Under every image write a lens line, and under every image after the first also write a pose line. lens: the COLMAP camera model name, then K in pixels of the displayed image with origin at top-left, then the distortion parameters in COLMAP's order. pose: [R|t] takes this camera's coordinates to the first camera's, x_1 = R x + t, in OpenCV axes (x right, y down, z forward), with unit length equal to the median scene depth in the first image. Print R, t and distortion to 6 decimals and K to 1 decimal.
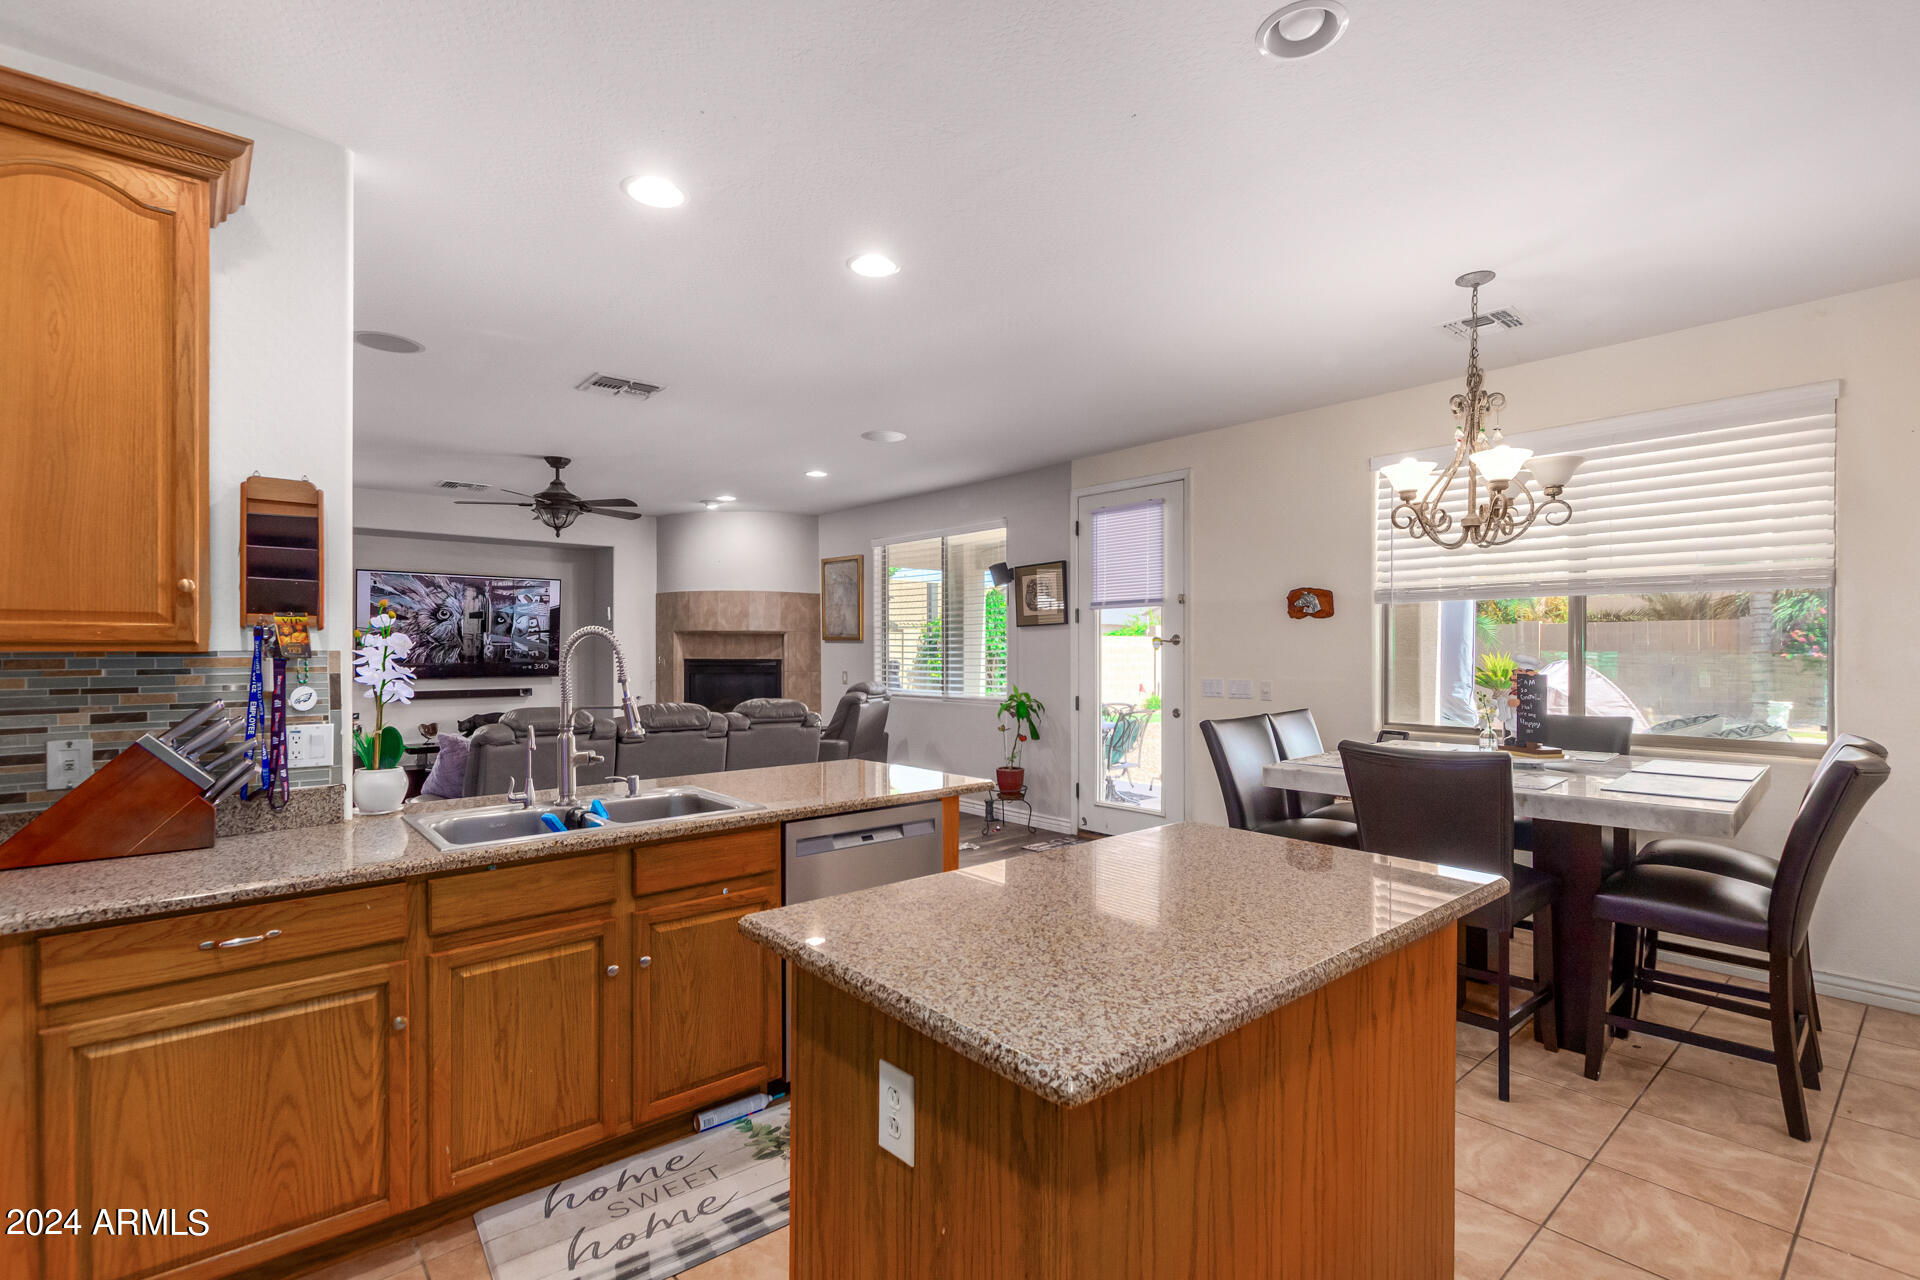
lens RADIAL K [[883.2, 0, 973.3], [0, 883.2, 652.0], [0, 0, 1]] dist [0.003385, -0.000996]
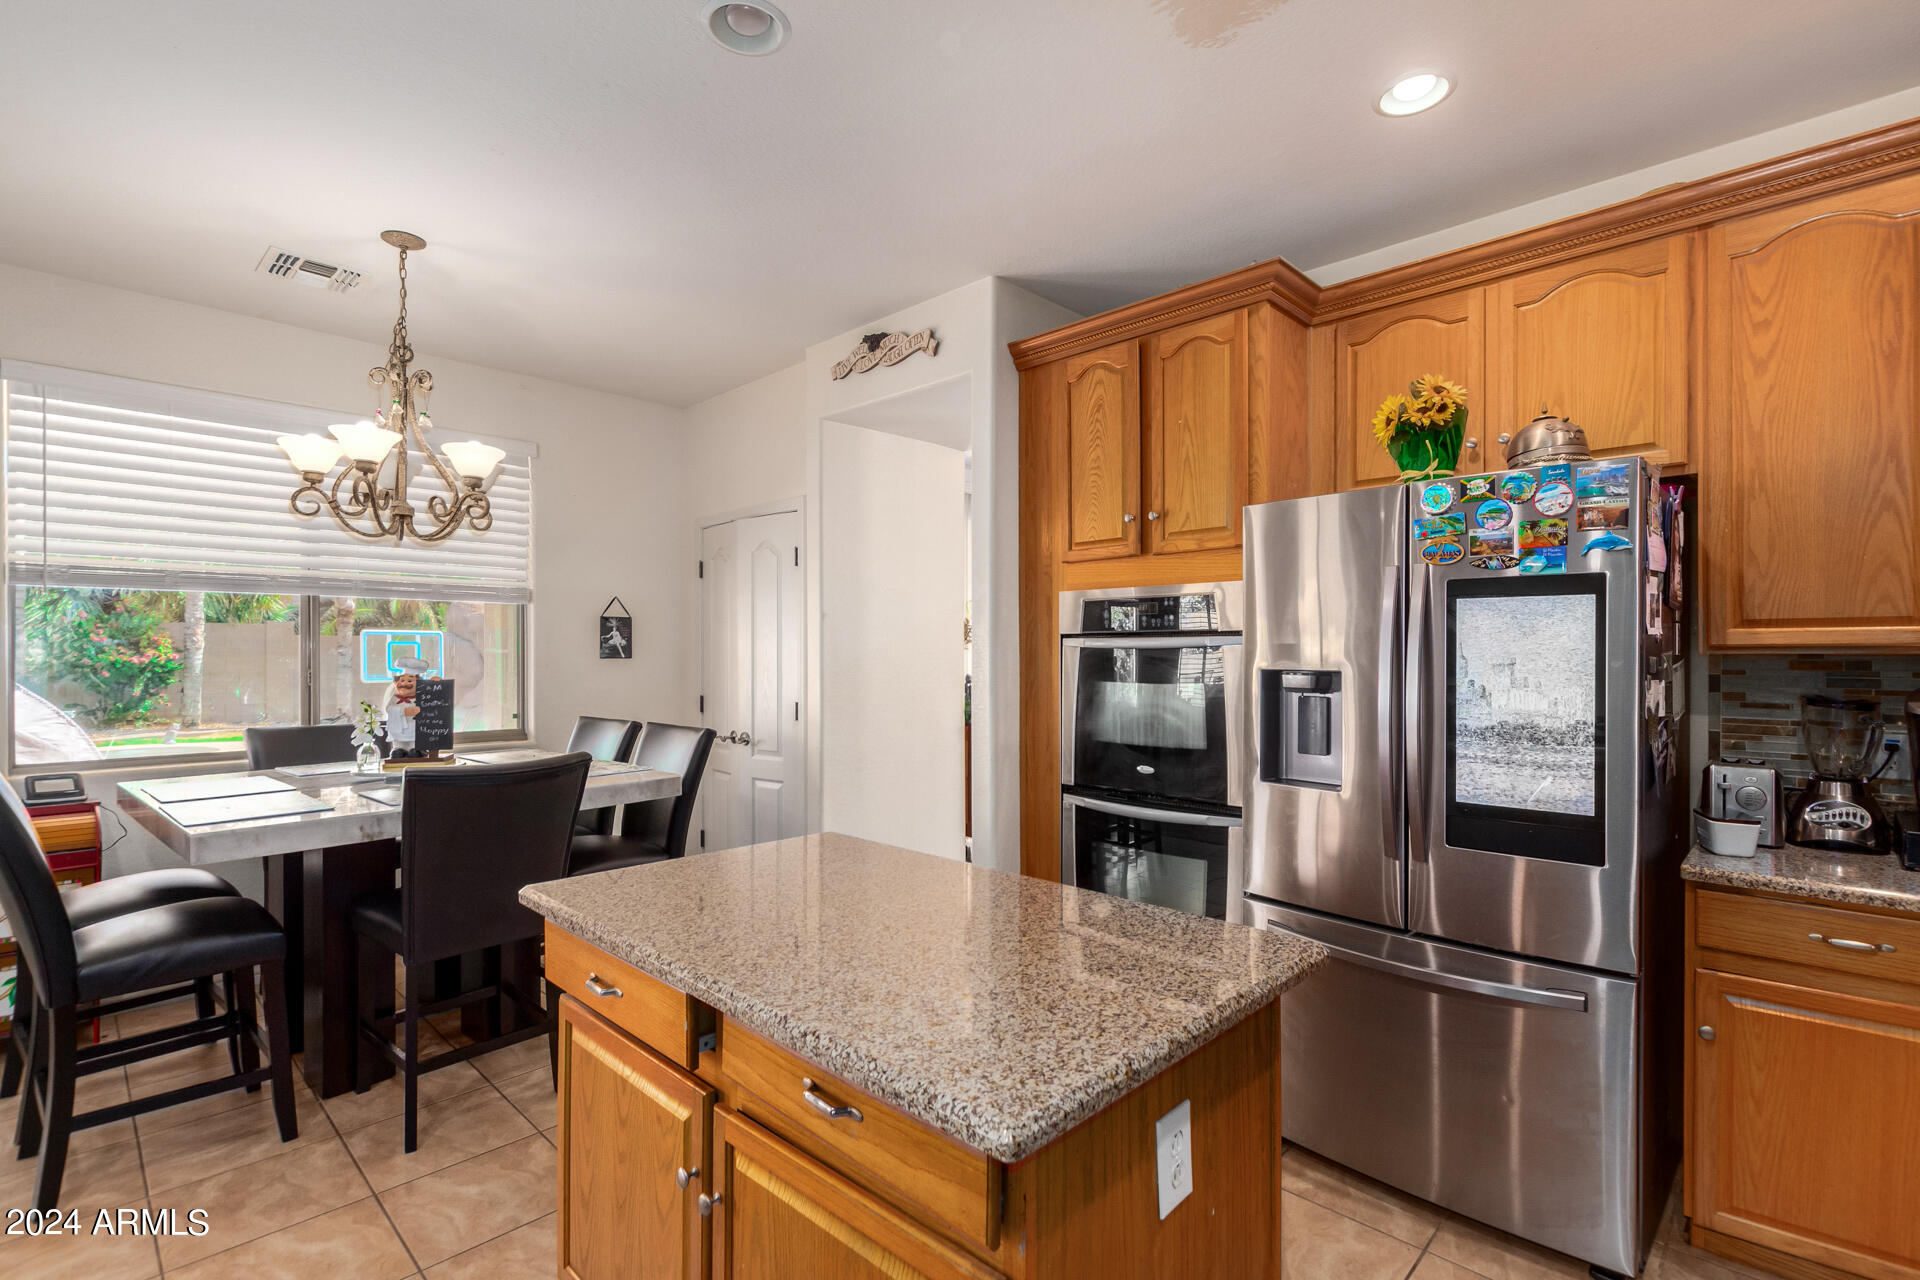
lens RADIAL K [[883.2, 0, 977.4], [0, 883.2, 651.7], [0, 0, 1]] dist [0.003385, -0.000996]
pose [[-0.091888, -0.001345, 0.995768, -0.142054], [0.005893, 0.999981, 0.001895, -0.001370], [-0.995752, 0.006042, -0.091878, 0.185421]]
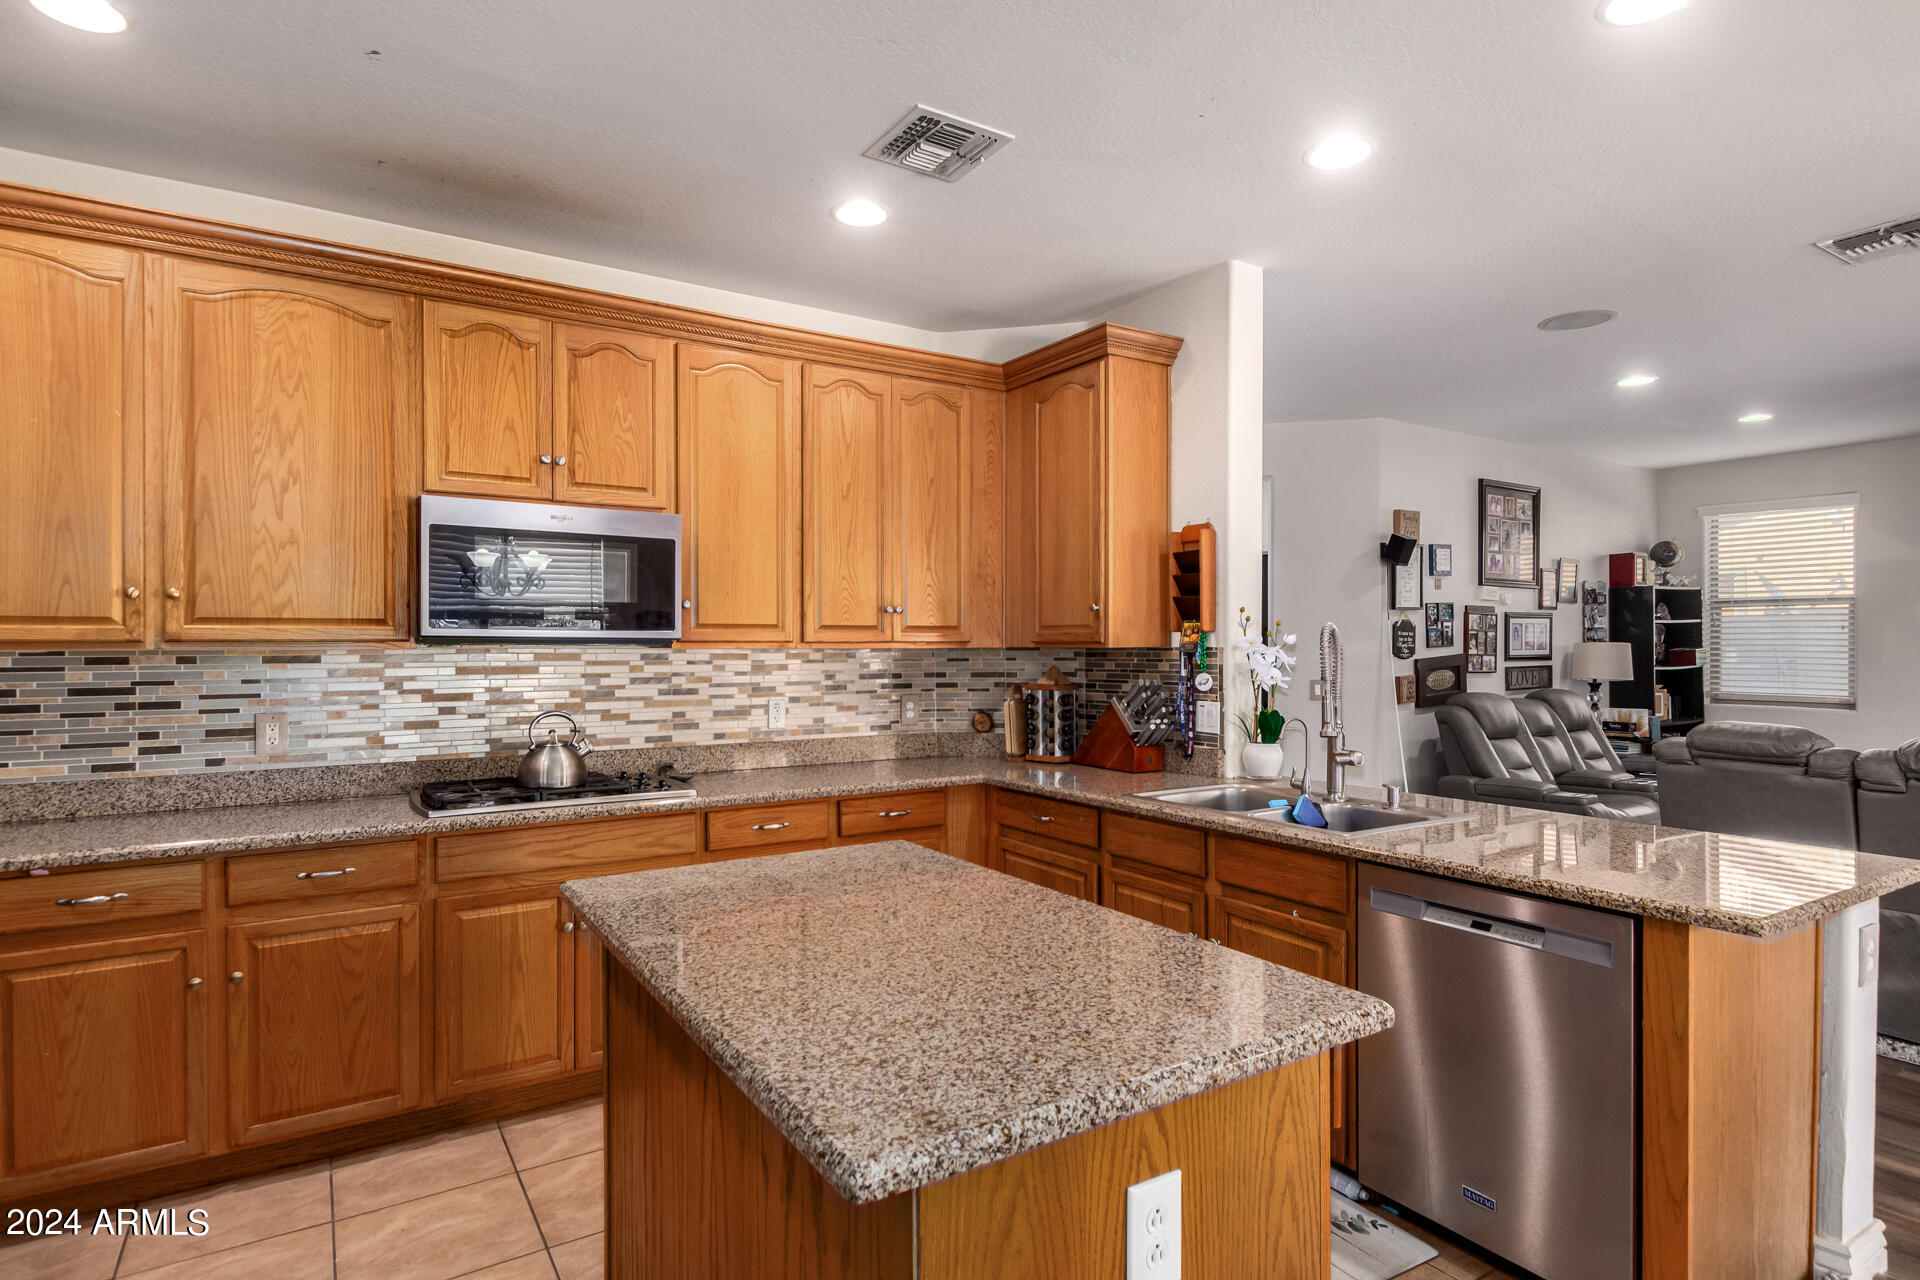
lens RADIAL K [[990.4, 0, 955.4], [0, 990.4, 646.9], [0, 0, 1]] dist [-0.005726, -0.001160]
pose [[-0.158913, 0.000102, -0.987293, 0.218340], [-0.000706, 1.000000, 0.000217, -0.000666], [0.987292, 0.000732, -0.158913, 0.229961]]
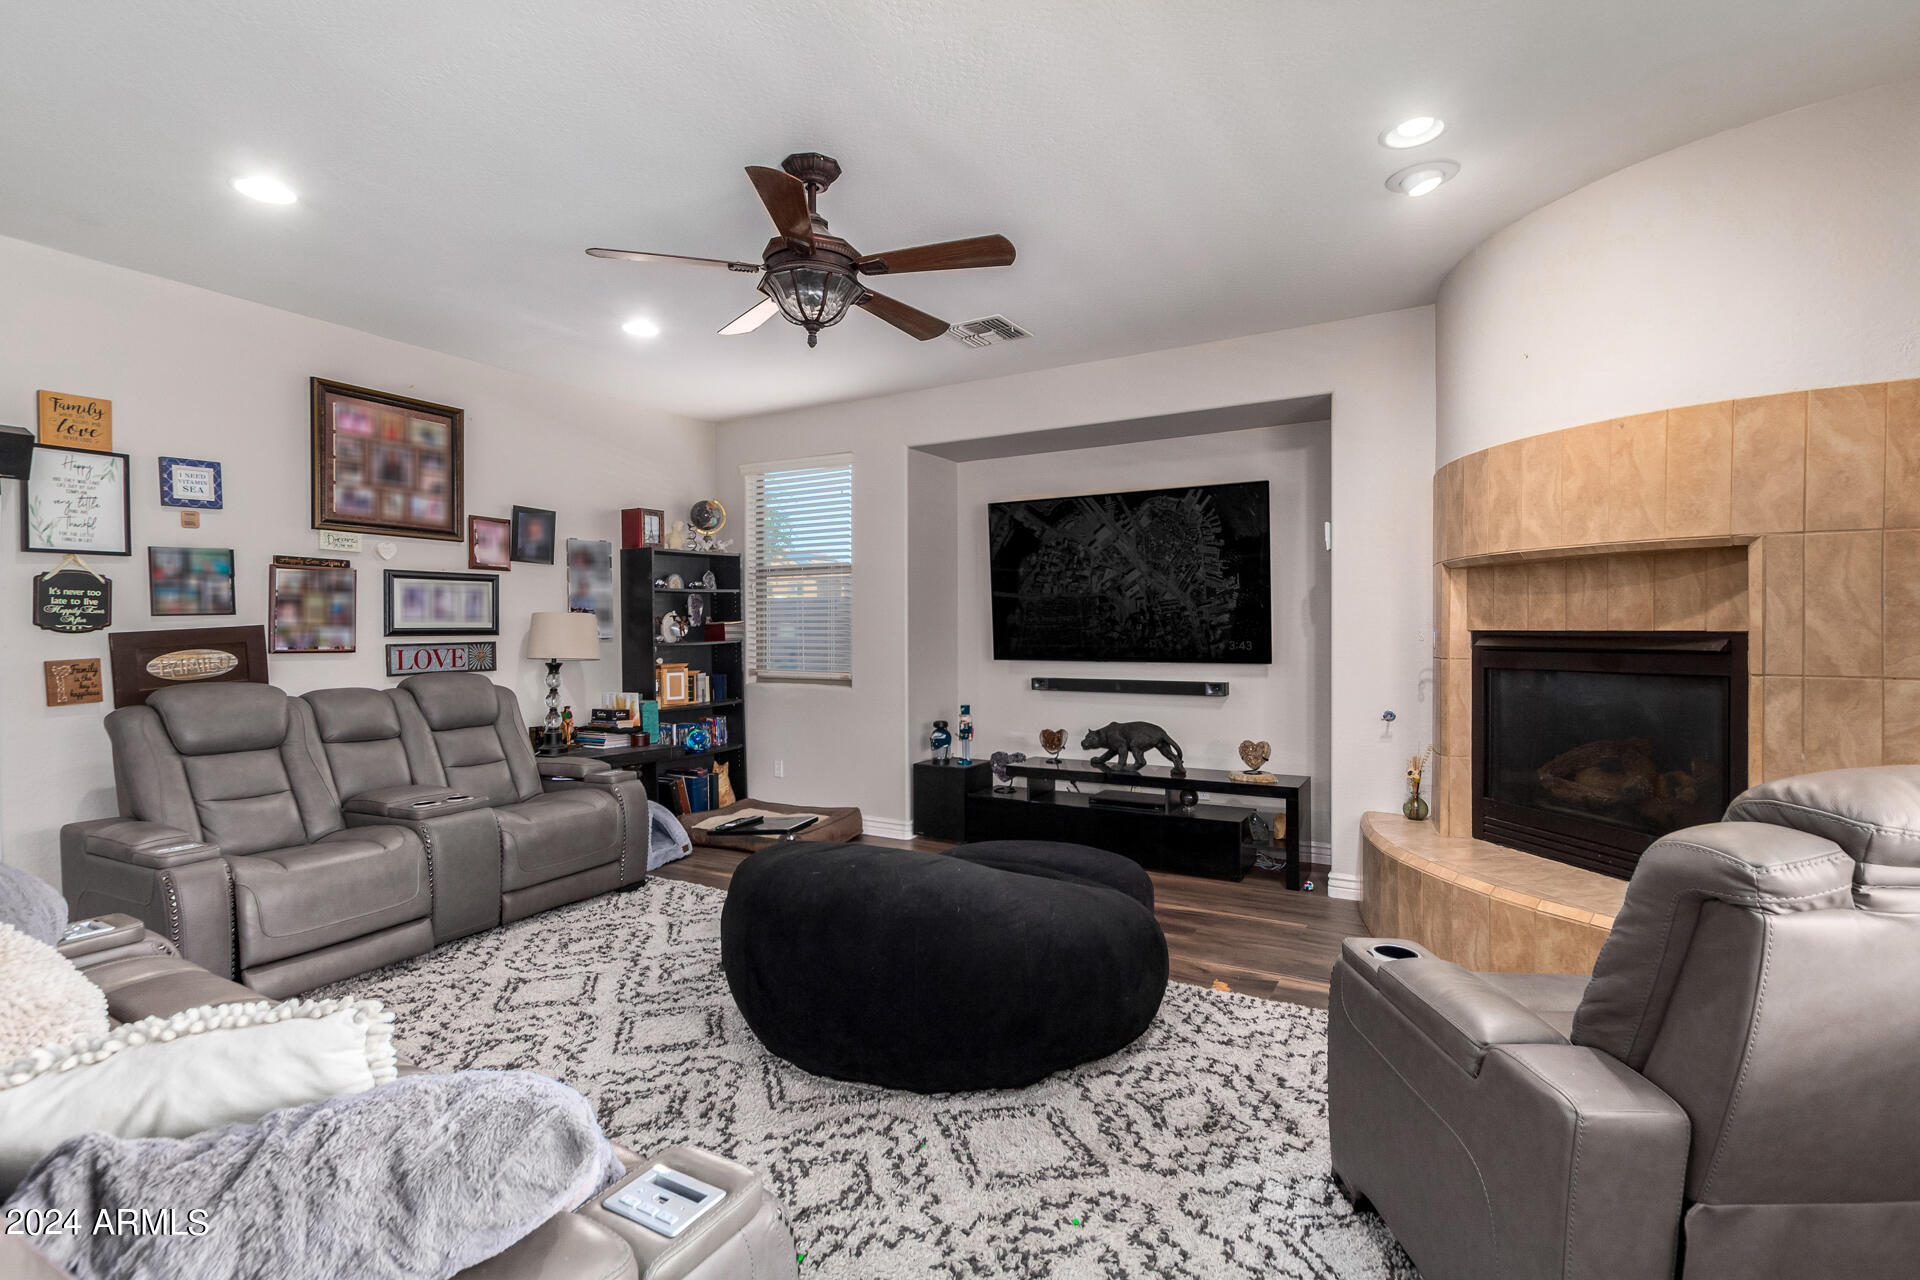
lens RADIAL K [[883.2, 0, 960.6], [0, 883.2, 639.3], [0, 0, 1]] dist [0.003385, -0.000996]
pose [[0.318377, 0.009419, -0.947917, -0.021453], [0.001962, 0.999942, 0.010595, 0.007294], [0.947962, -0.005233, 0.318340, 0.678487]]
